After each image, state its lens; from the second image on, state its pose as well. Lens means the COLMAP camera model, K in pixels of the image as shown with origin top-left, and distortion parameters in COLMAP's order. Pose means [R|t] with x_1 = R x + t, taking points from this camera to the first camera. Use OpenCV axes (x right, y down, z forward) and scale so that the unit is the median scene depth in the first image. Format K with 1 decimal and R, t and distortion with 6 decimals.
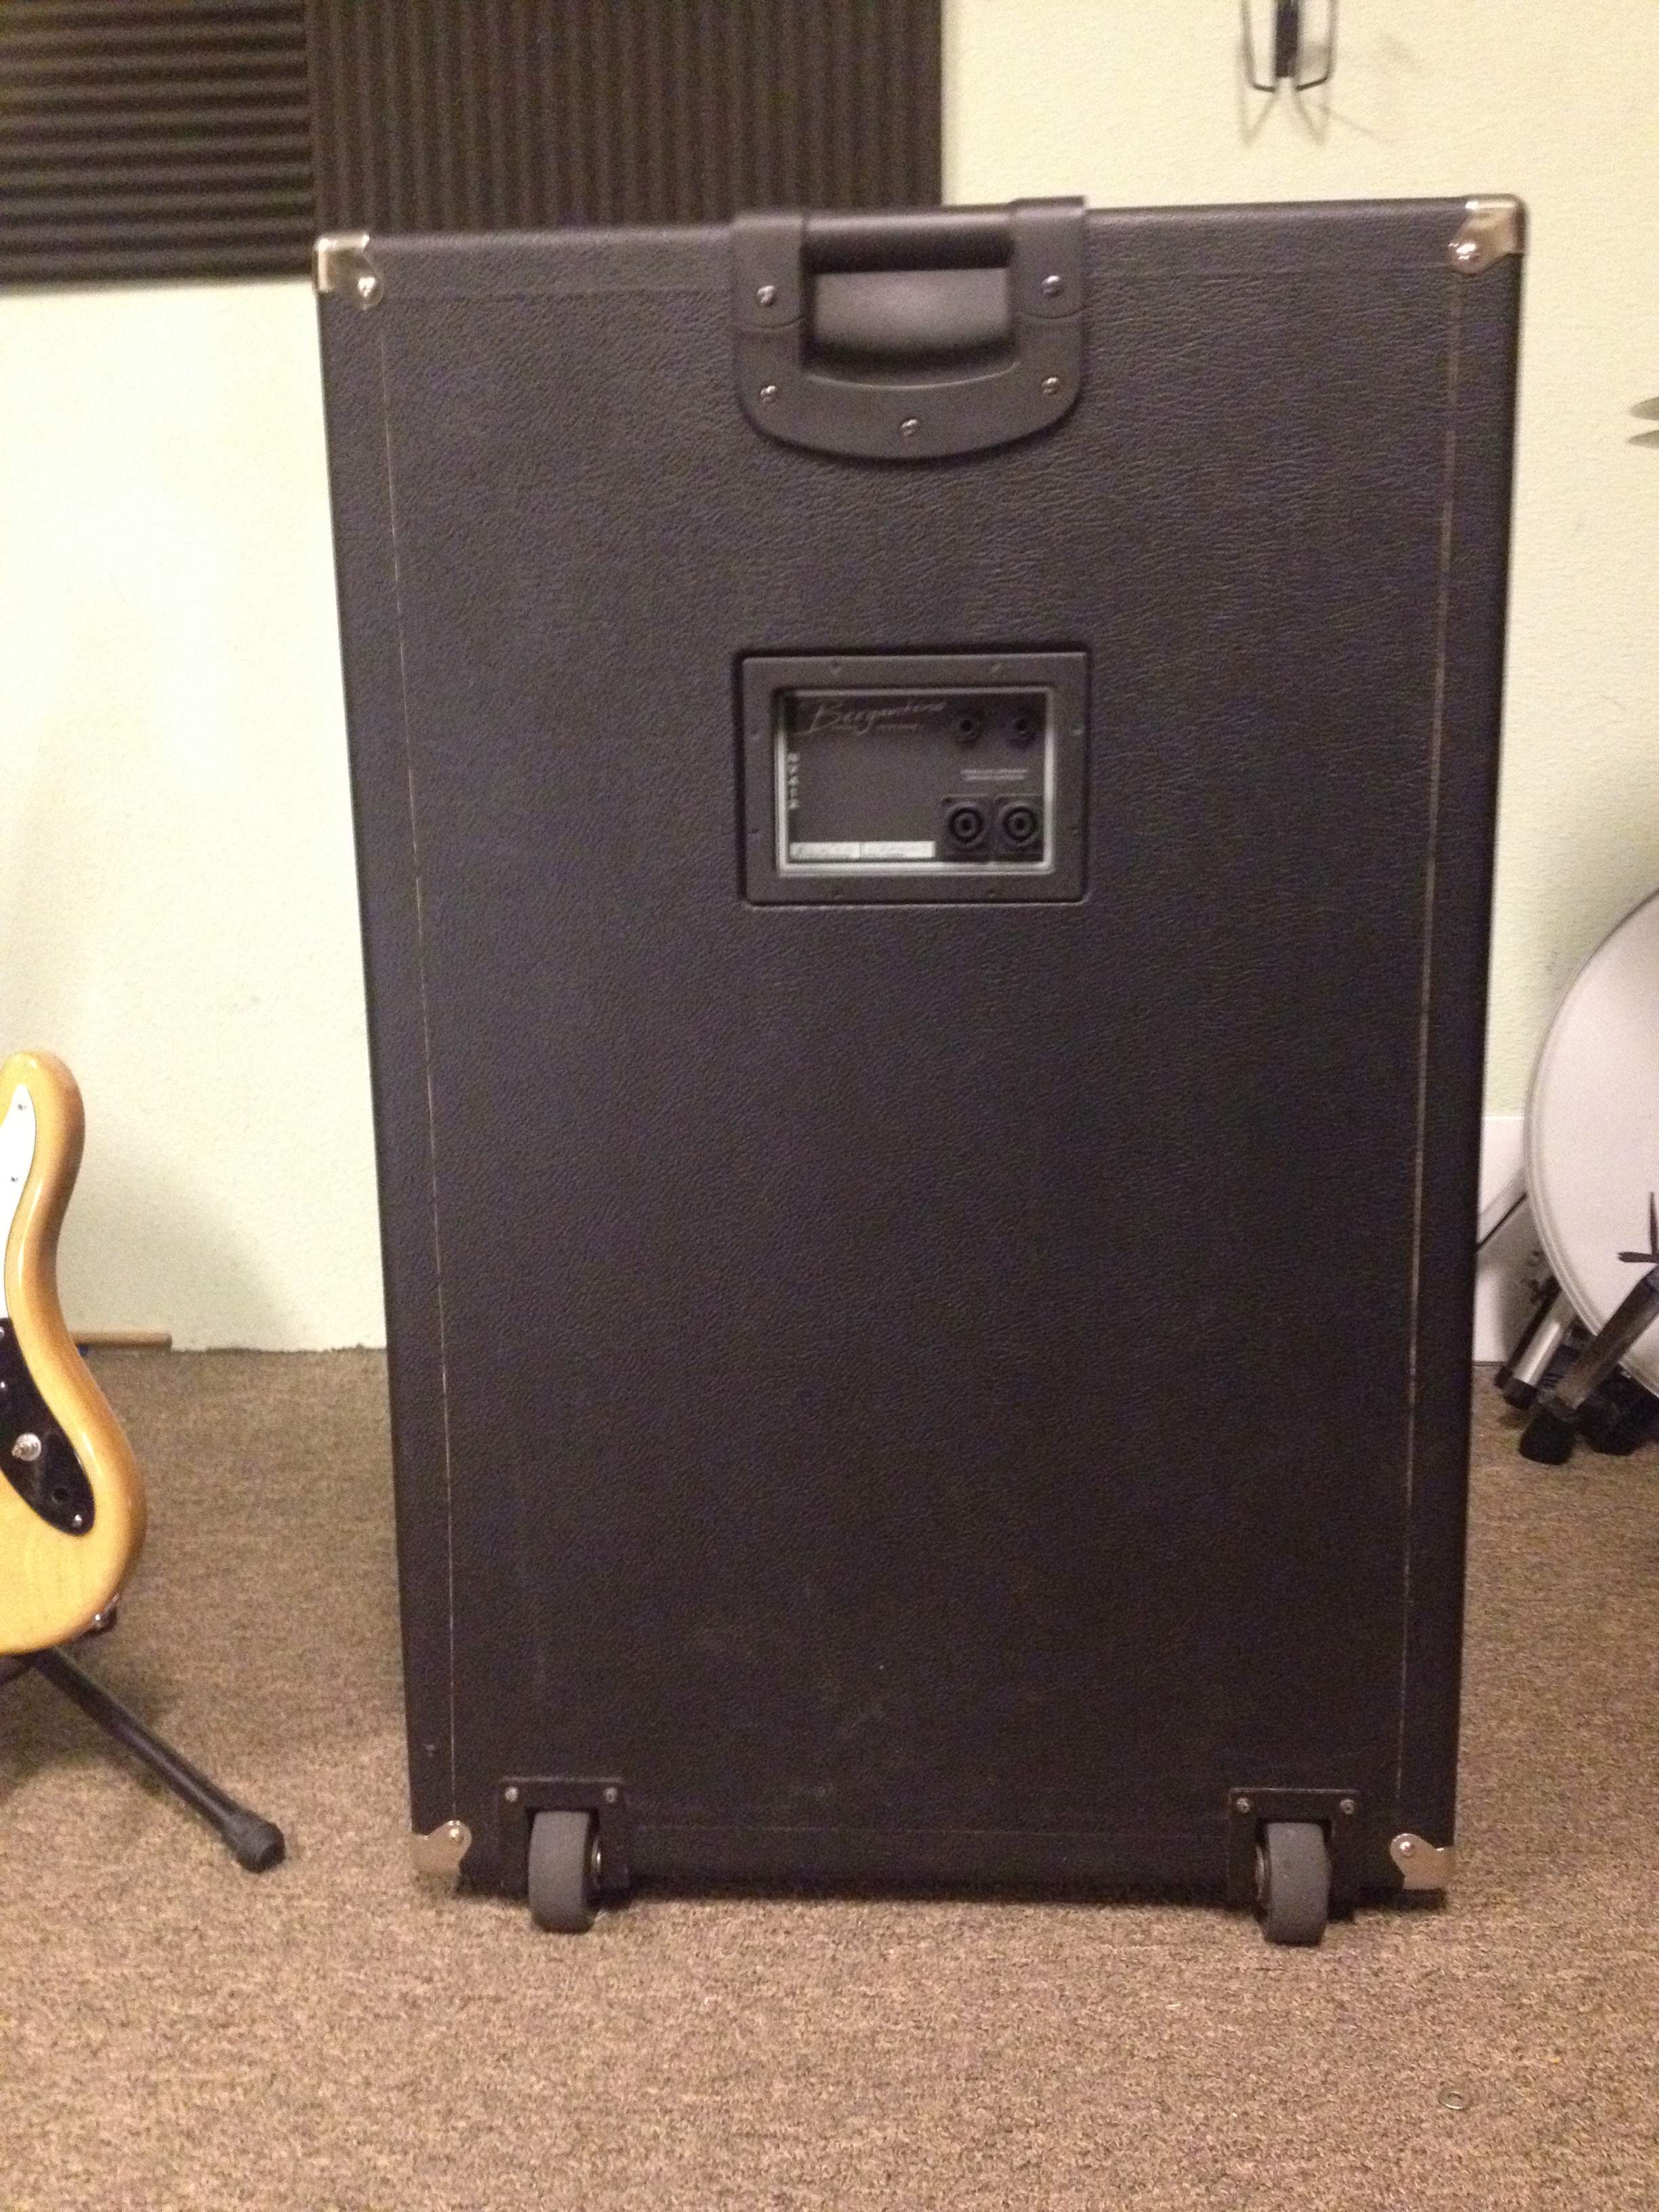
lens RADIAL K [[2168.5, 0, 838.1], [0, 2168.5, 1124.9], [0, 0, 1]] dist [0.004233, 0.000000]
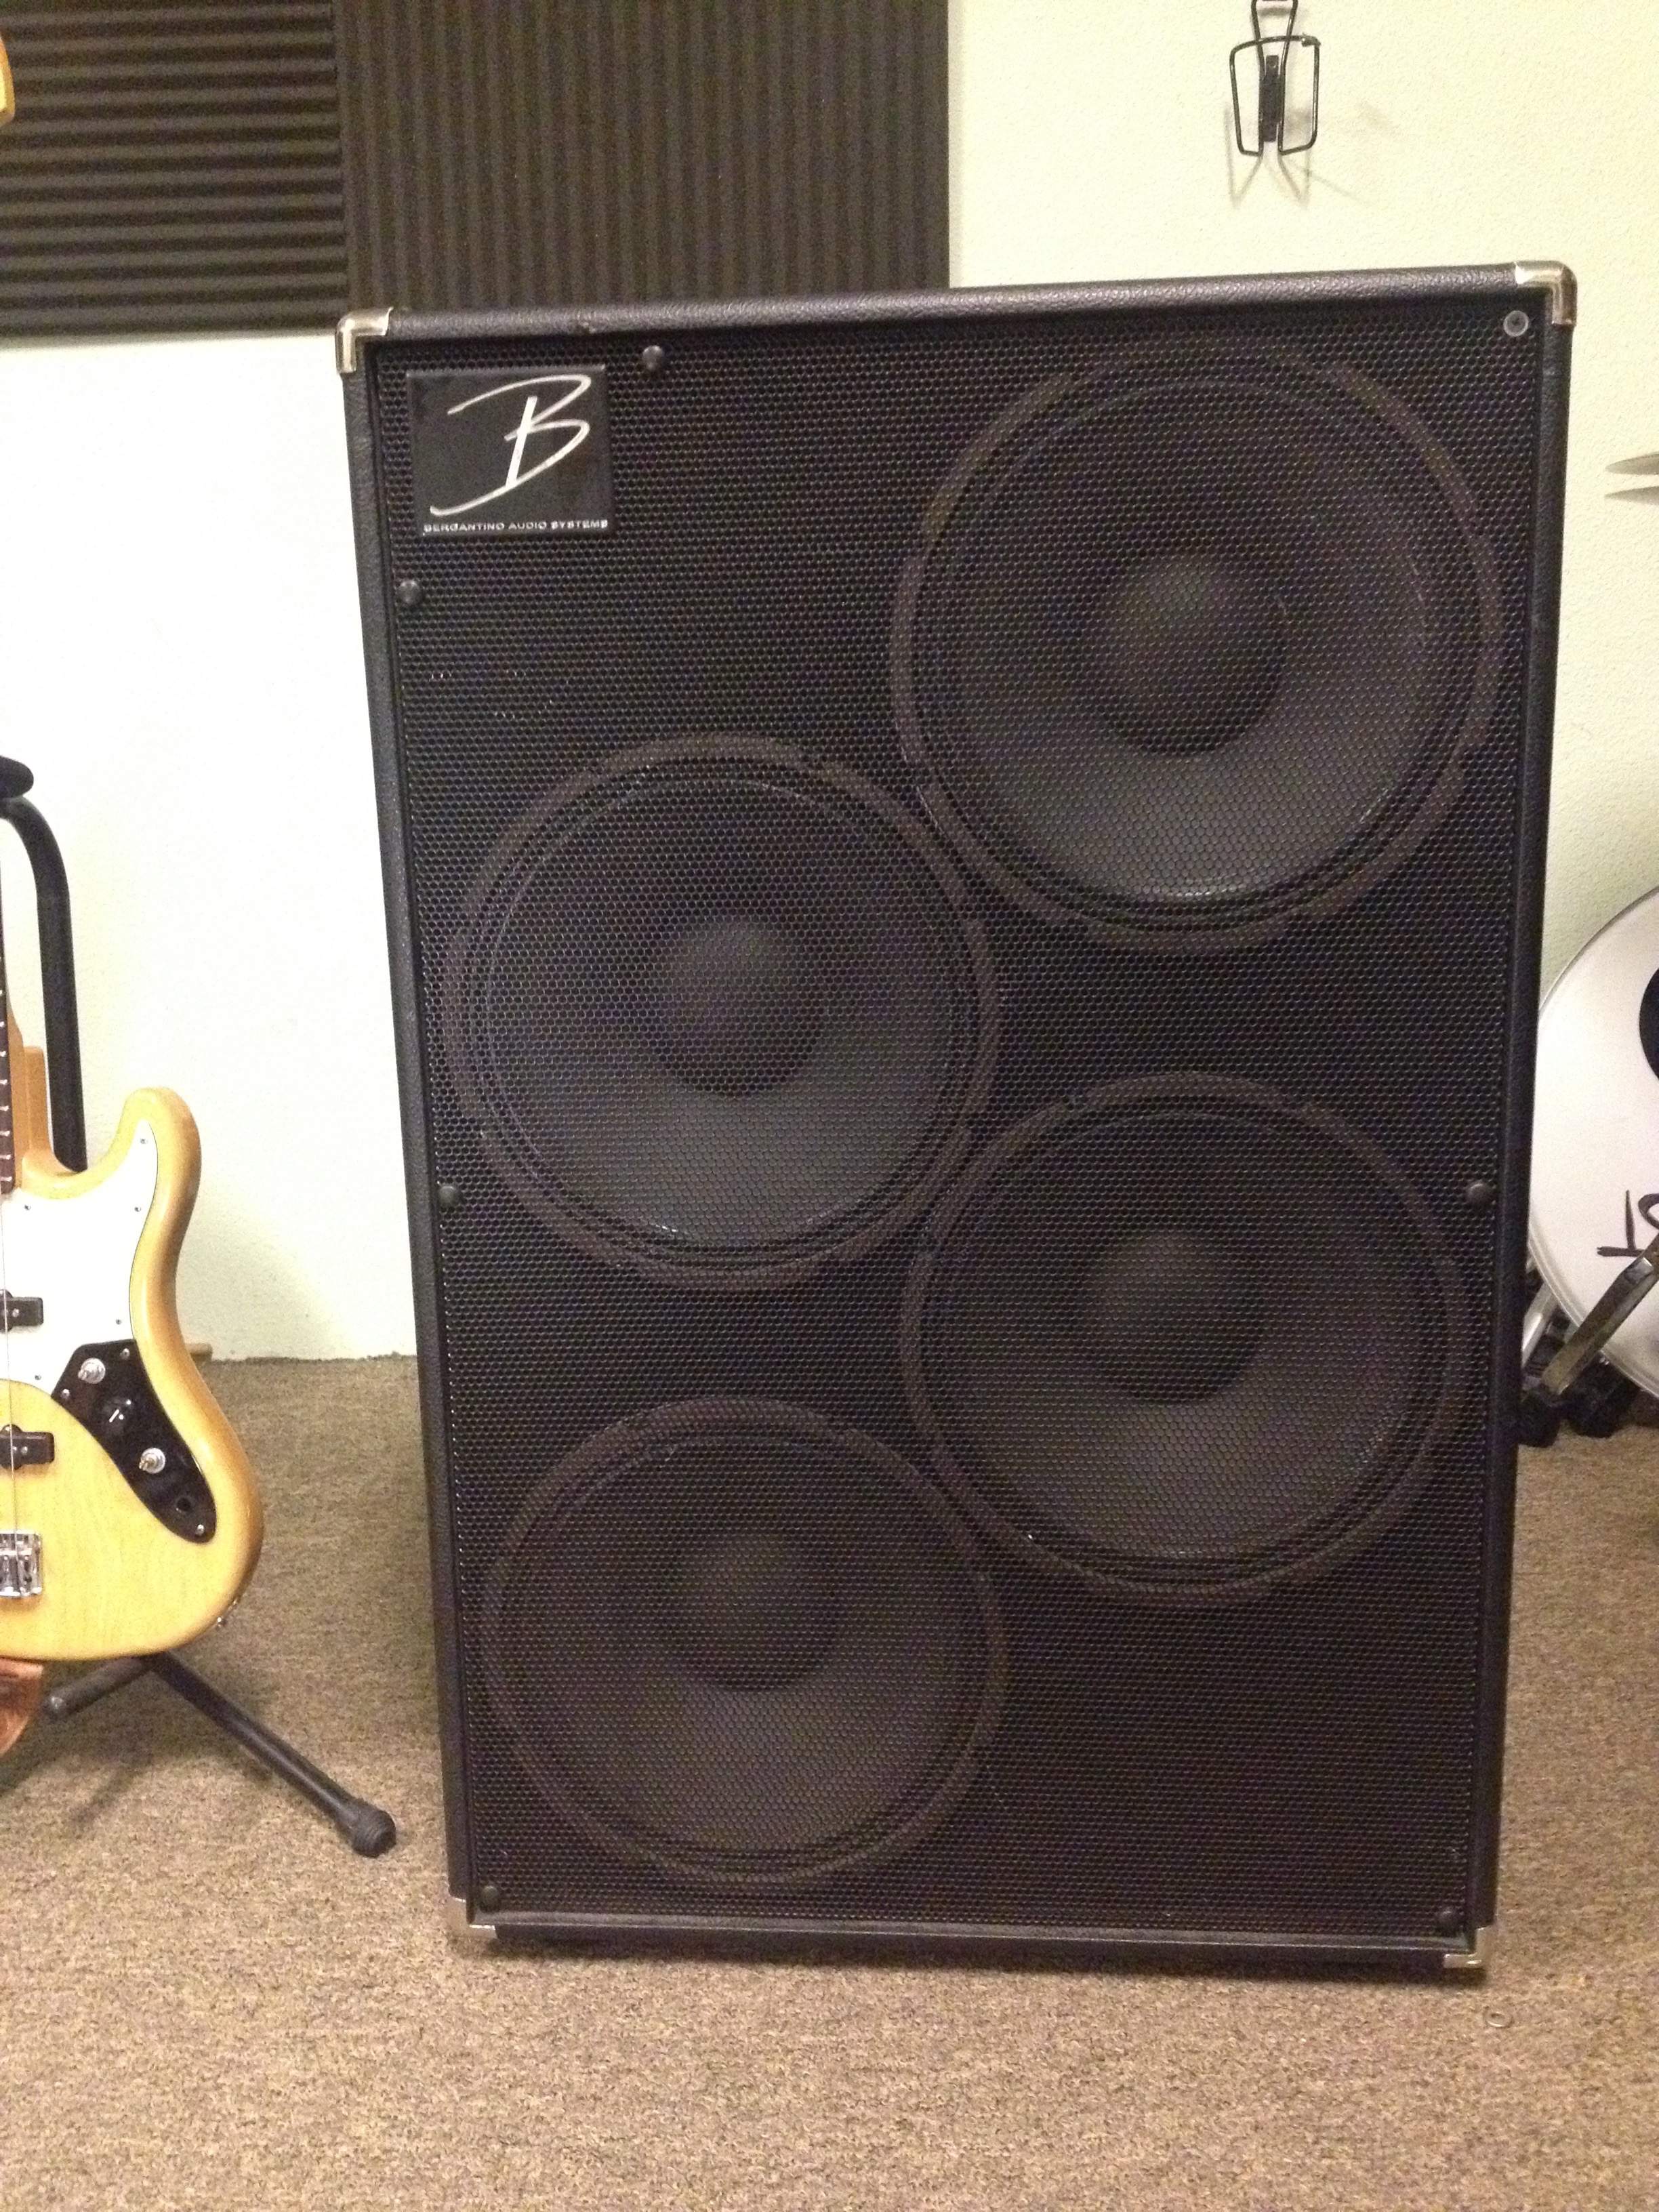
lens RADIAL K [[2168.5, 0, 844.7], [0, 2168.5, 1118.3], [0, 0, 1]] dist [0.004233, 0.000000]
pose [[0.999354, -0.012253, 0.033791, -0.072422], [0.012274, 0.999925, -0.000395, -0.014261], [-0.033784, 0.000809, 0.999429, -0.086254]]
